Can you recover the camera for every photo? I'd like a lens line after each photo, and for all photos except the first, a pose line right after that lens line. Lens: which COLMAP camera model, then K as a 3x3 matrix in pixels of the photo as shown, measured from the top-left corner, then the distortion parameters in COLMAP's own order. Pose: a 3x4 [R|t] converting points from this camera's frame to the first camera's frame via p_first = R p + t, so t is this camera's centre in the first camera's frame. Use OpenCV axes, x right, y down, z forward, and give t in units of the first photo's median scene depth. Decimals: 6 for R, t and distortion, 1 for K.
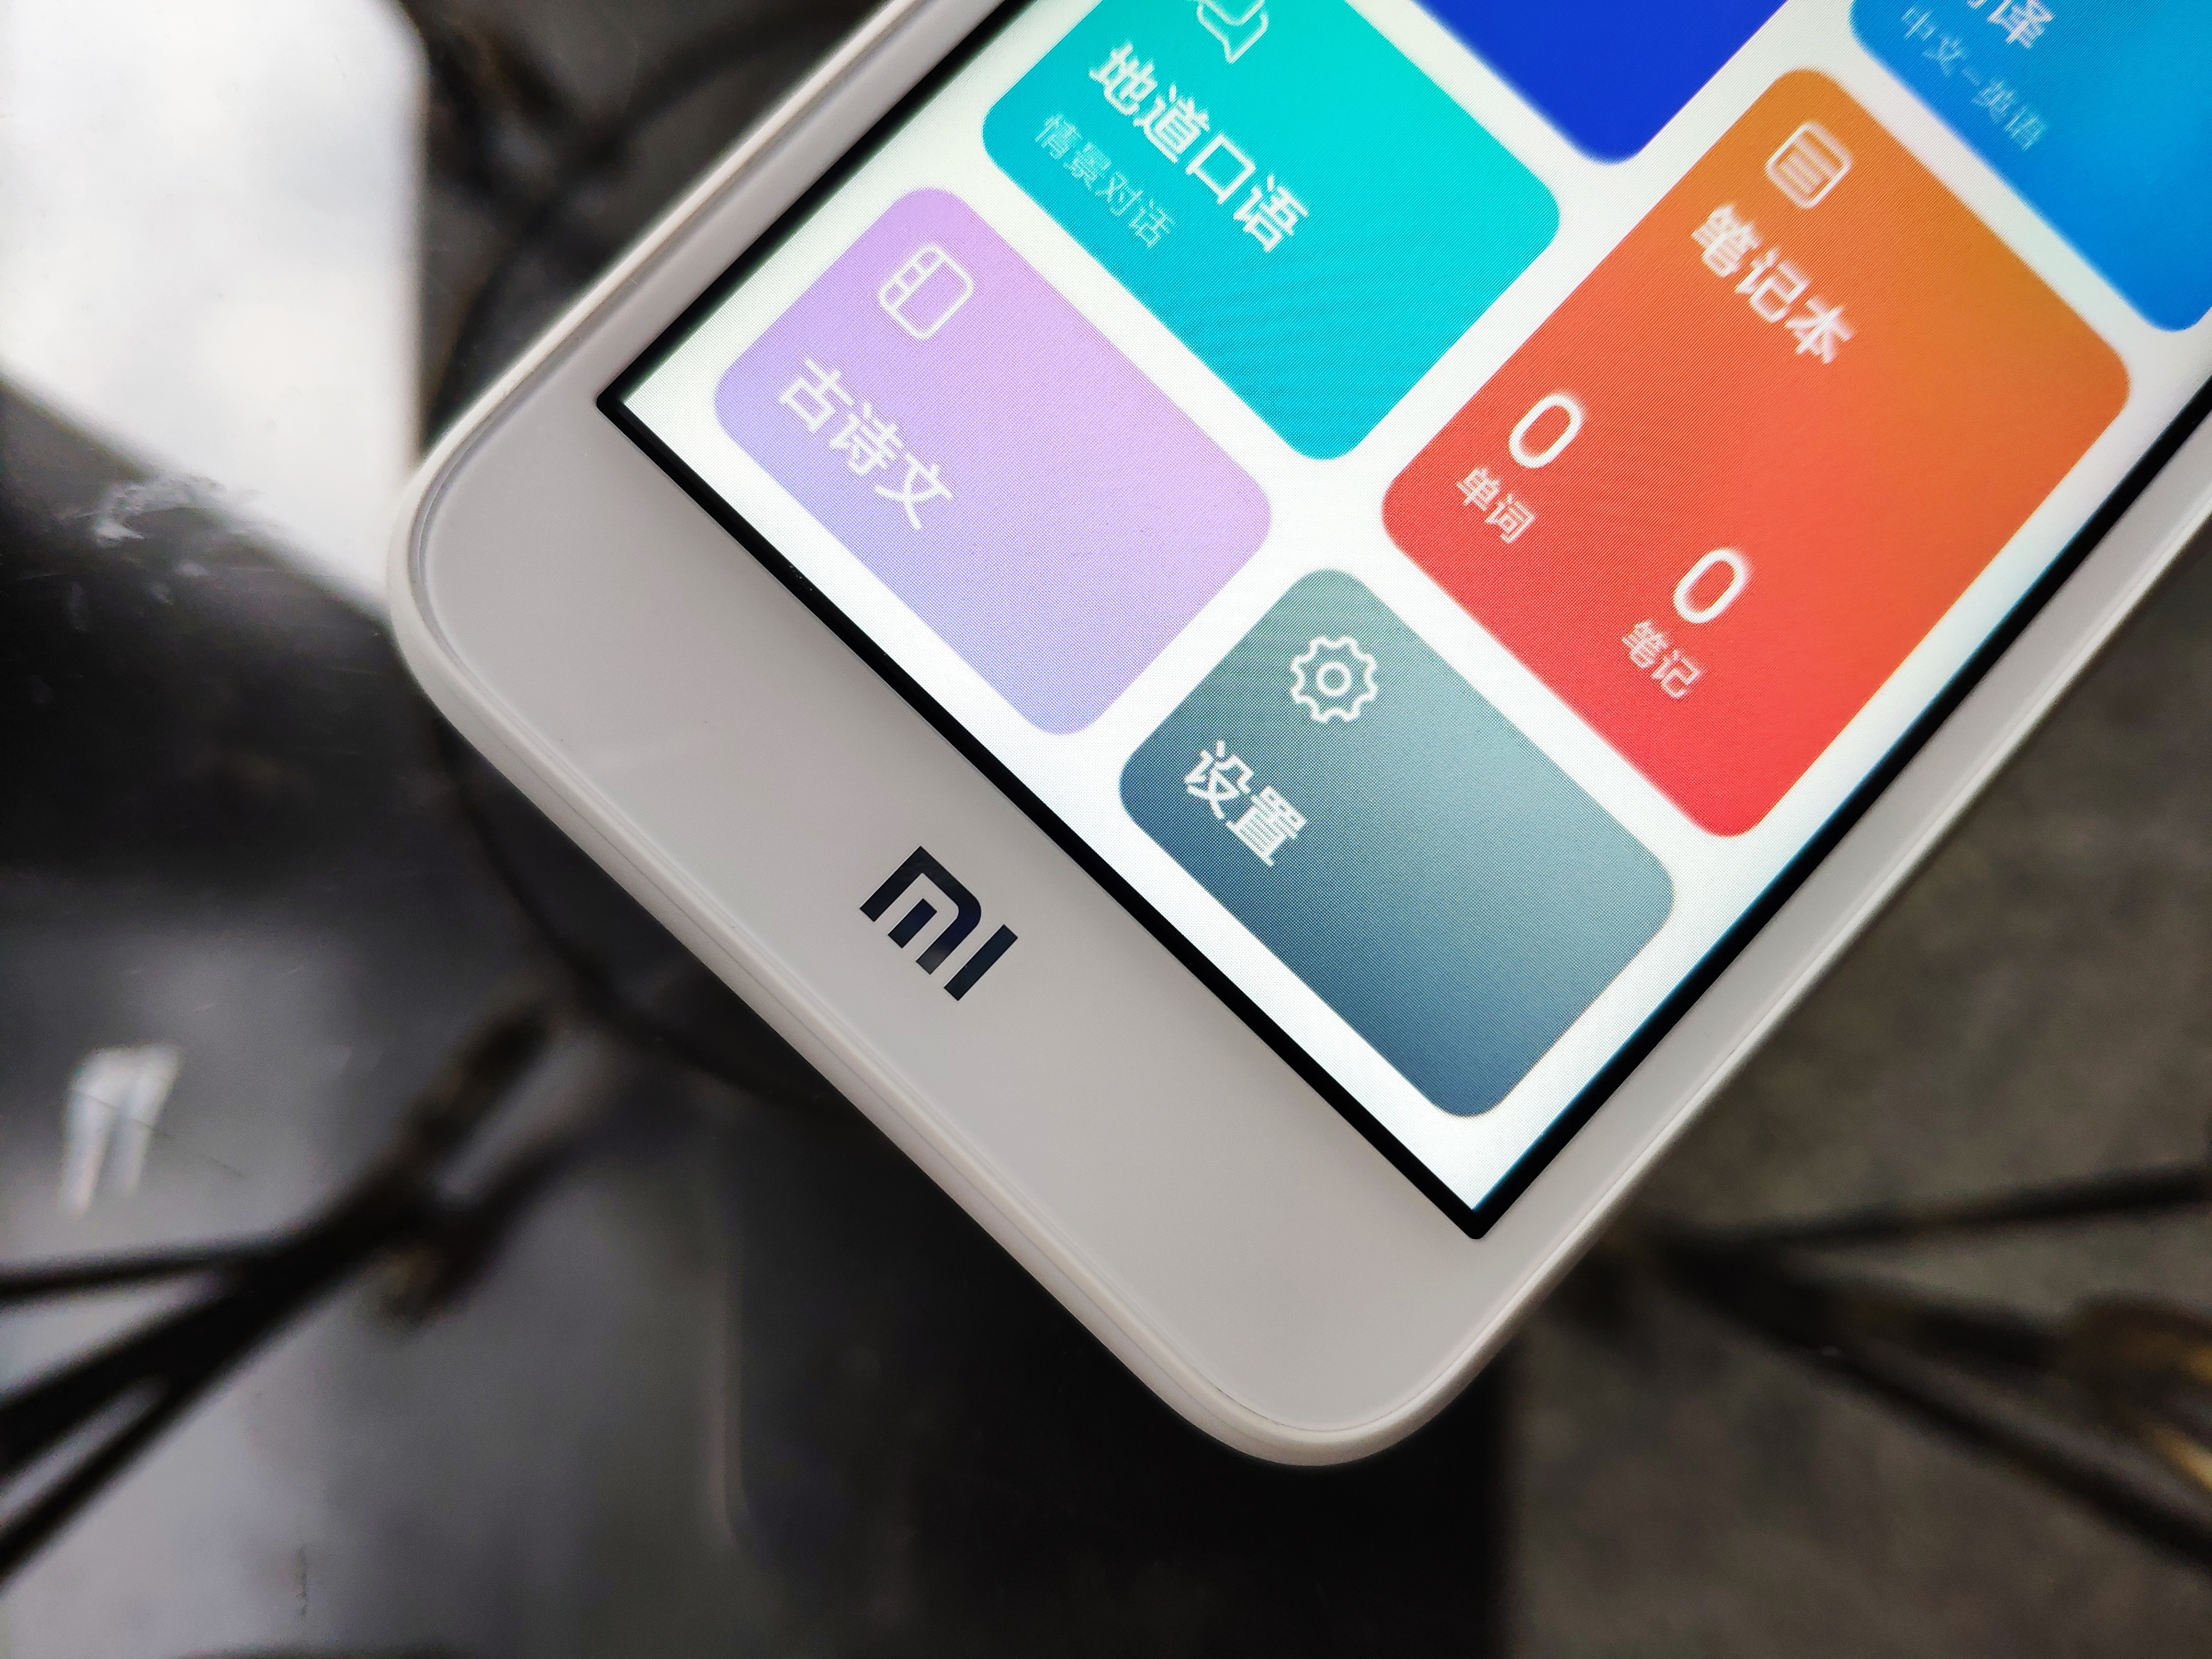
lens RADIAL K [[1349.0, 0, 1112.8], [0, 1349.0, 833.1], [0, 0, 1]] dist [-0.000079, 0.000842]
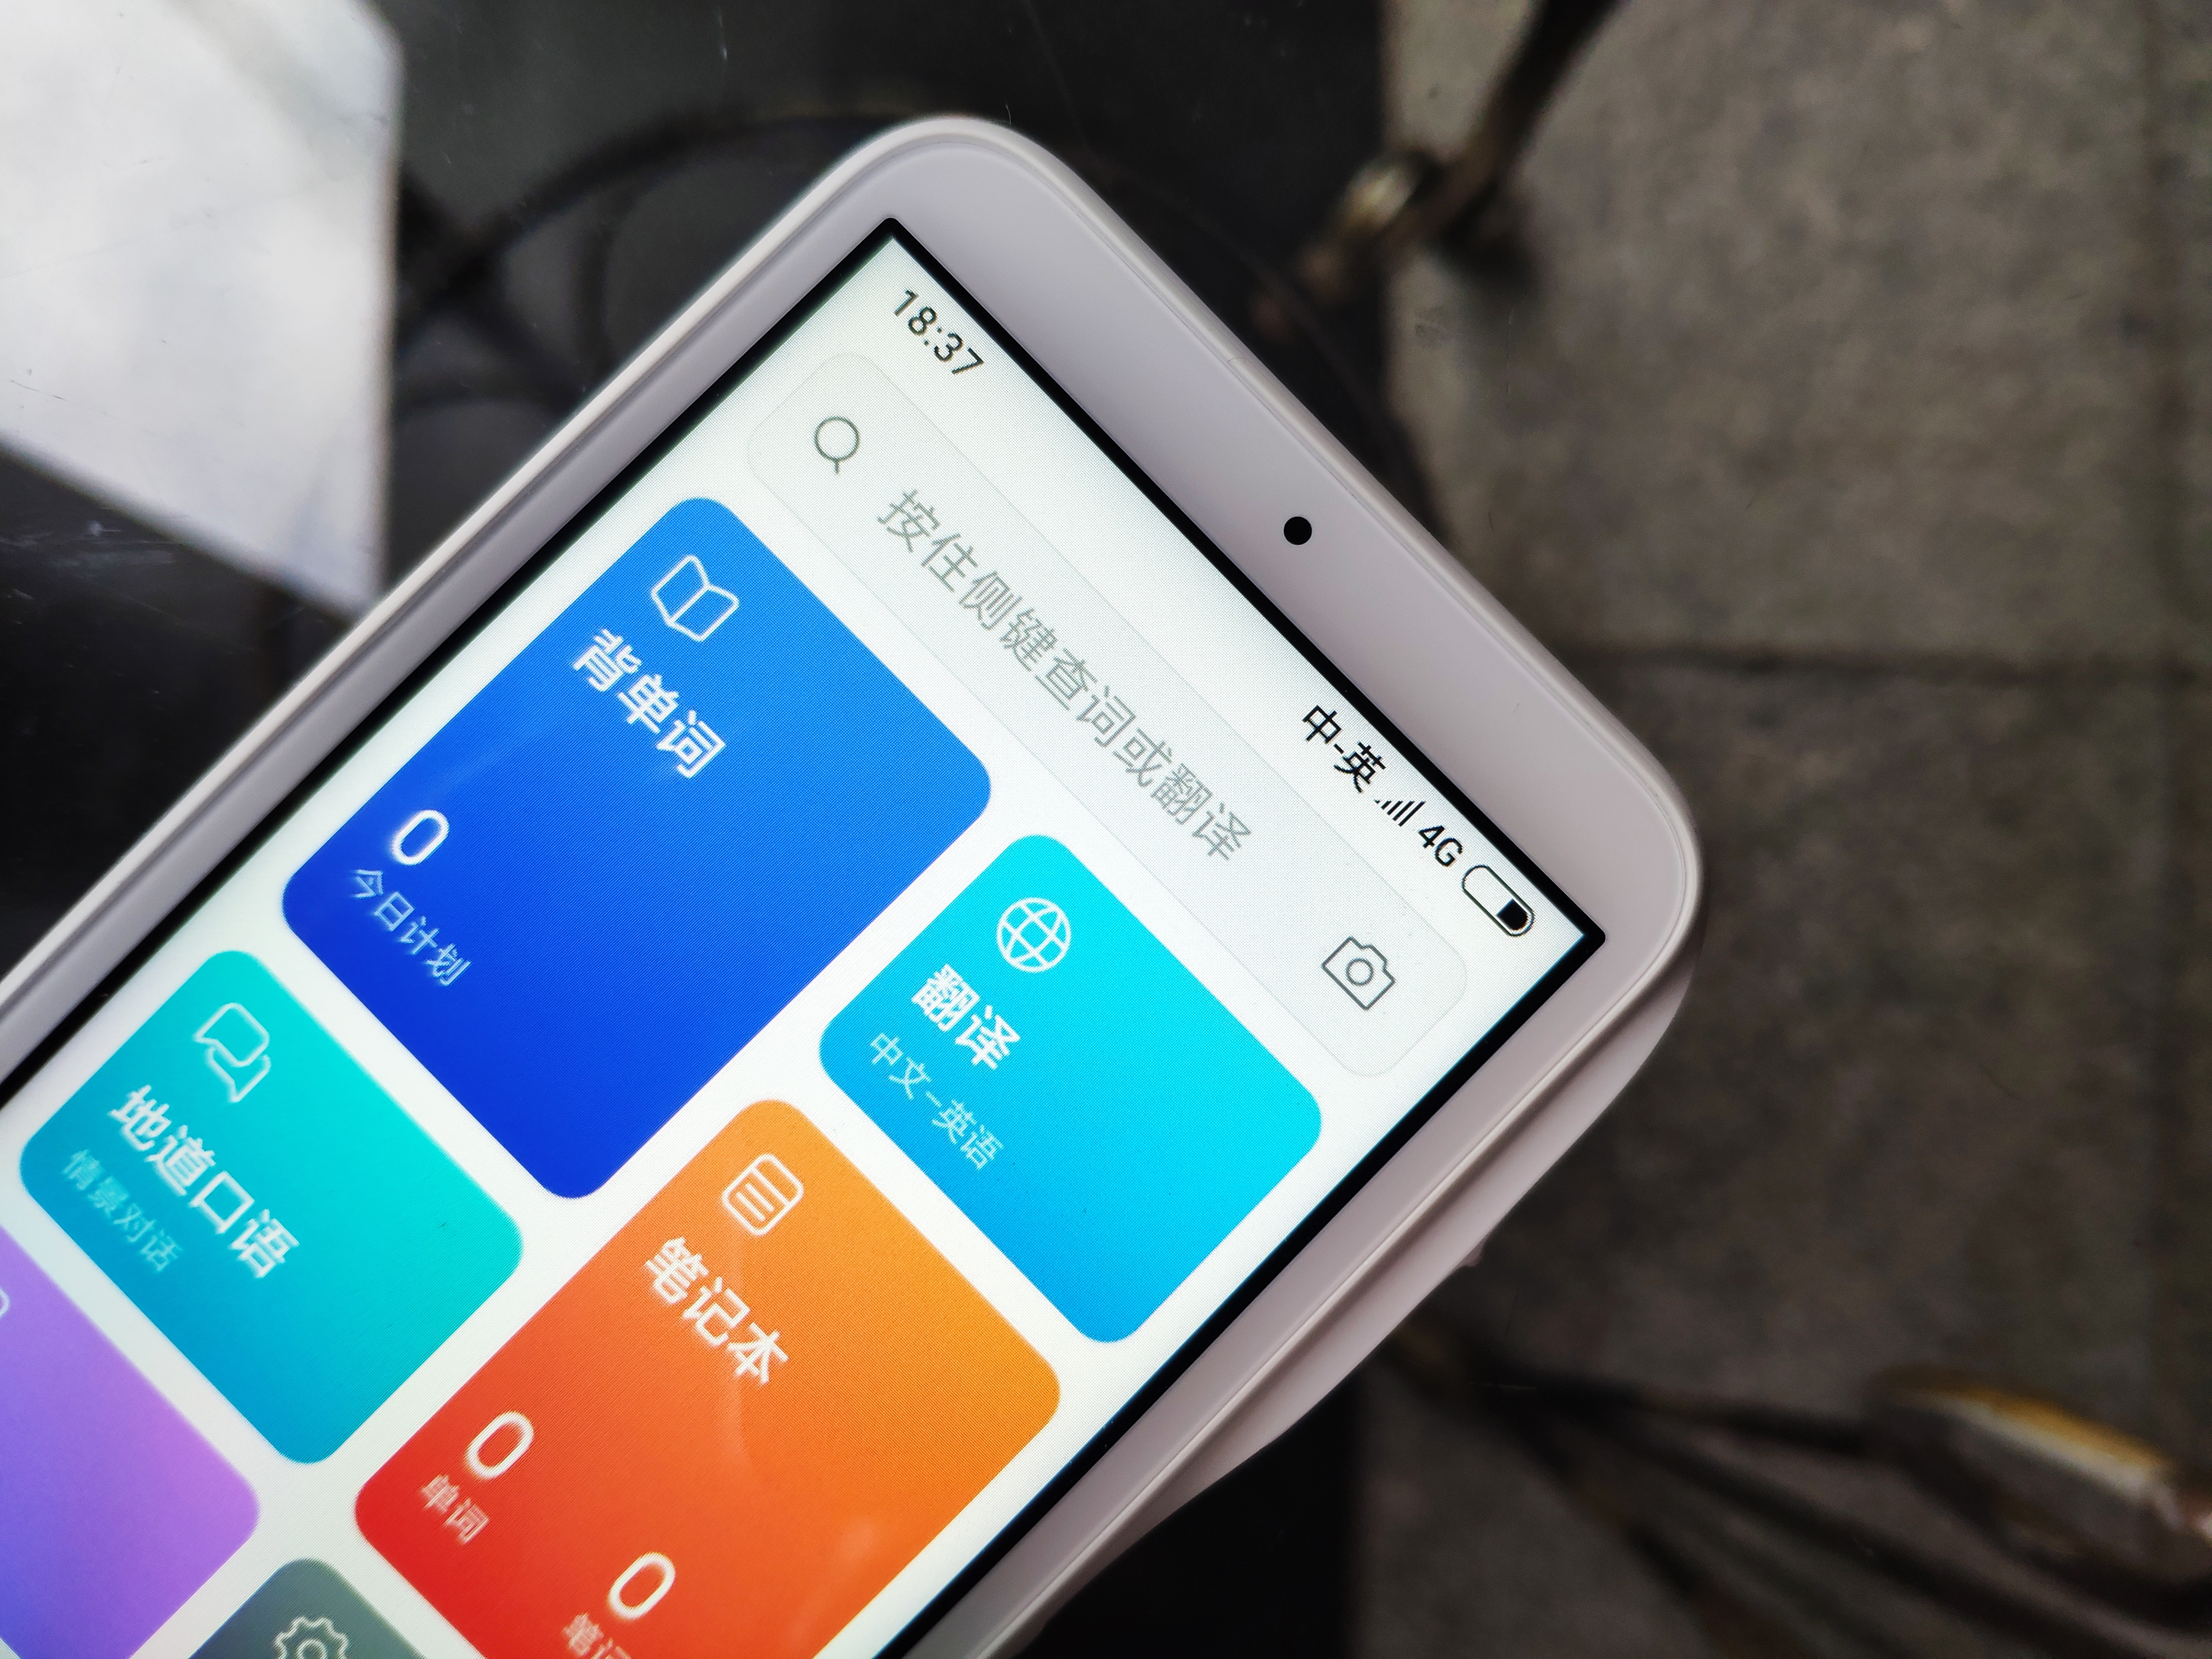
lens RADIAL K [[1349.0, 0, 1094.7], [0, 1349.0, 829.7], [0, 0, 1]] dist [-0.000079, 0.000842]
pose [[0.997391, 0.029008, -0.066109, 0.869491], [-0.023945, 0.996810, 0.076131, -0.901819], [0.068107, -0.074349, 0.994904, -0.051517]]
